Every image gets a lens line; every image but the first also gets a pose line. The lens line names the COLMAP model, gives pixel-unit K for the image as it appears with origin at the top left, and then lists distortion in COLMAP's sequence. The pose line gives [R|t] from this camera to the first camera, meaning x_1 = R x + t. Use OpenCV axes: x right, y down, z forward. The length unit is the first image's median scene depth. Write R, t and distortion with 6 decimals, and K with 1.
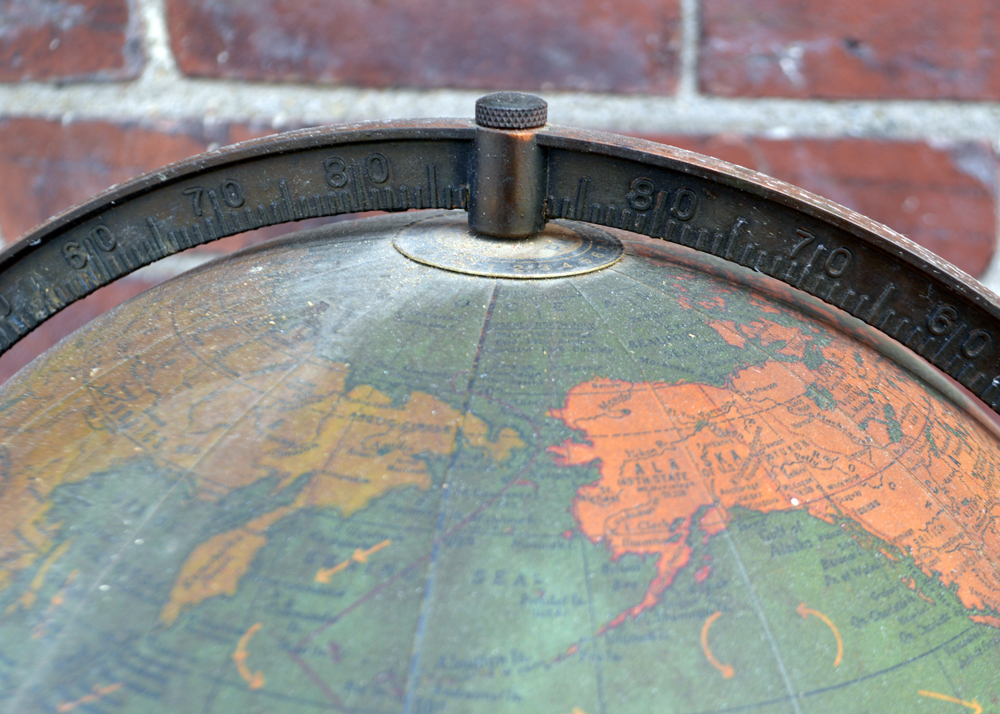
lens RADIAL K [[1376.6, 0, 497.7], [0, 1376.6, 356.8], [0, 0, 1]] dist [-0.028481, 0.000000]
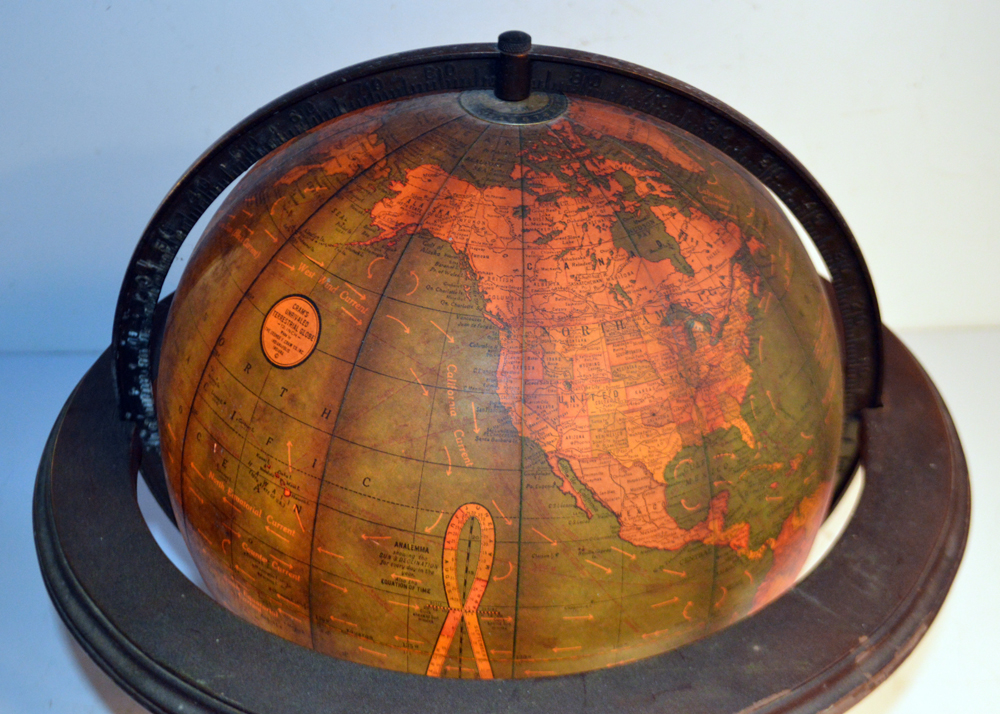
lens RADIAL K [[1376.6, 0, 498.3], [0, 1376.6, 357.6], [0, 0, 1]] dist [-0.028481, 0.000000]
pose [[0.632455, 0.441915, -0.636170, 1.972267], [-0.282290, 0.896306, 0.341978, -0.580328], [0.721328, -0.036701, 0.691621, -0.646189]]
